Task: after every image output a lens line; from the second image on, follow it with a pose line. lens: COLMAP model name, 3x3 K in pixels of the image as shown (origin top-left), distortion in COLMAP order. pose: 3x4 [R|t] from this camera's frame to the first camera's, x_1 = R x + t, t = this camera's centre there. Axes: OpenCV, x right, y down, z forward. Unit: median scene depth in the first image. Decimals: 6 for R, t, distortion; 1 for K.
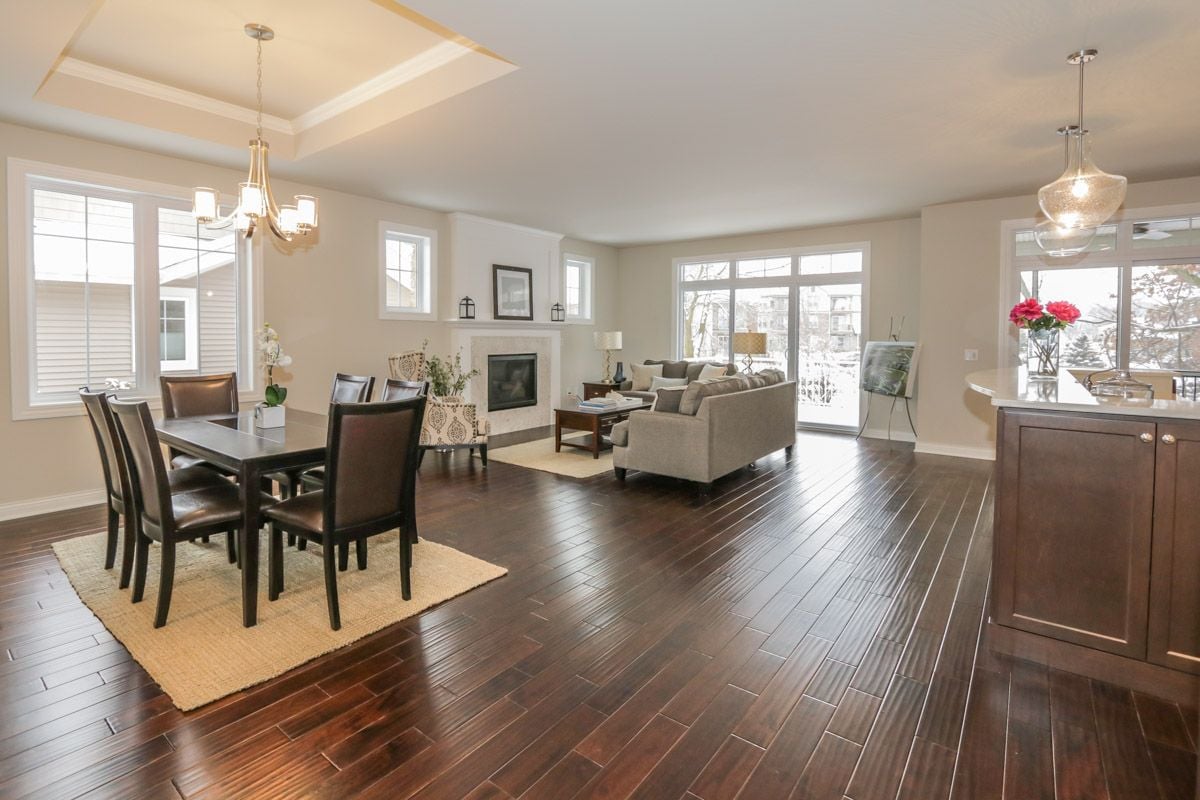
lens RADIAL K [[557.1, 0, 597.1], [0, 557.1, 356.4], [0, 0, 1]] dist [0.000674, 0.000037]
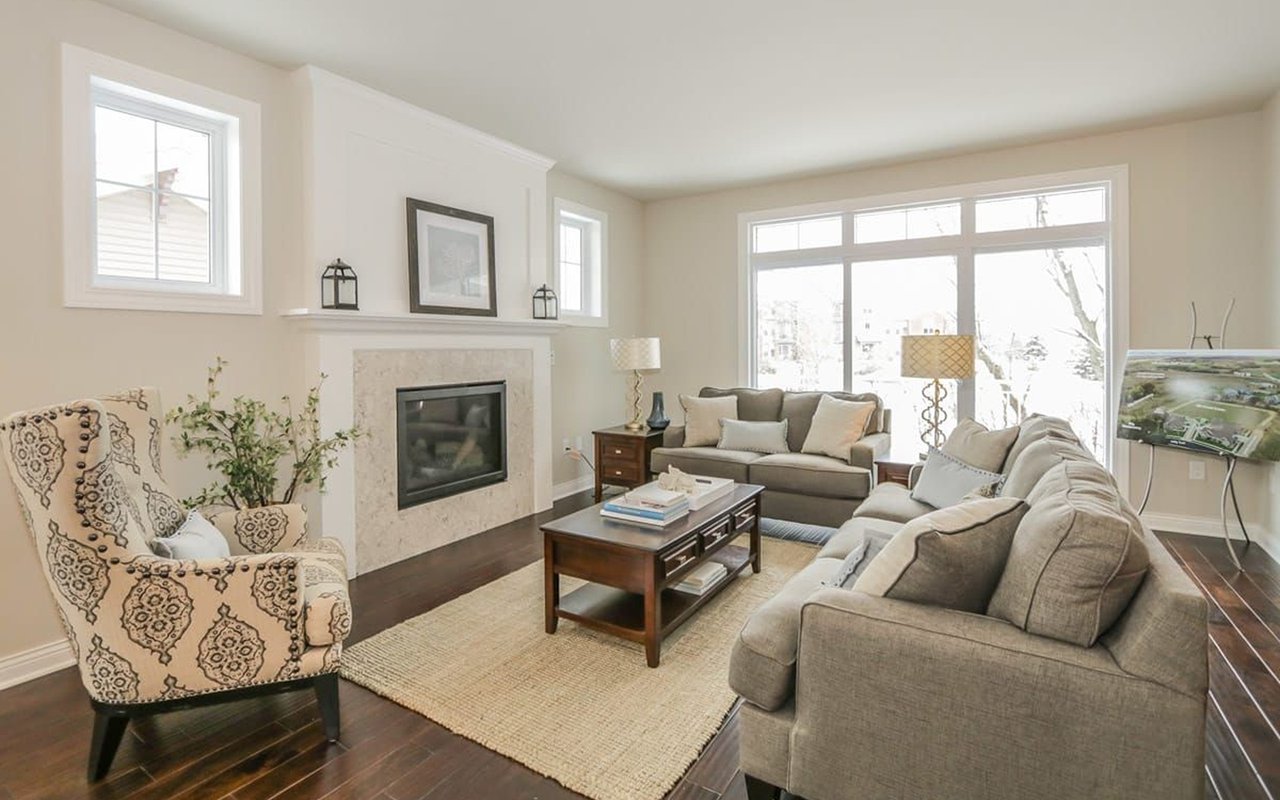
lens RADIAL K [[591.2, 0, 640.1], [0, 591.2, 355.0], [0, 0, 1]] dist [-0.004025, -0.000140]
pose [[0.995604, -0.013429, 0.092692, -0.034104], [0.015595, 0.999621, -0.022688, -0.015118], [-0.092352, 0.024034, 0.995436, 0.445033]]
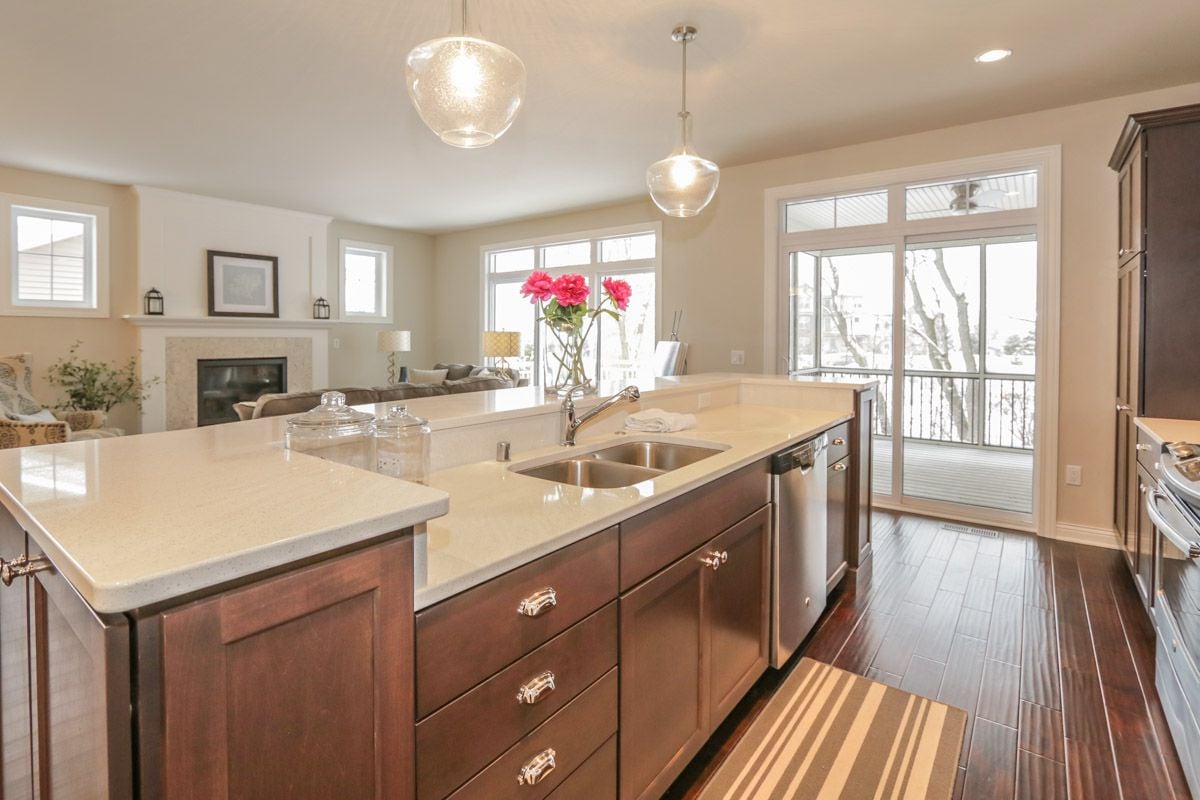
lens RADIAL K [[568.0, 0, 598.8], [0, 568.0, 345.9], [0, 0, 1]] dist [0.000209, -0.000128]
pose [[0.999990, -0.004236, -0.001241, 0.368967], [0.004206, 0.999718, -0.023379, -0.000191], [0.001340, 0.023374, 0.999726, 0.144657]]
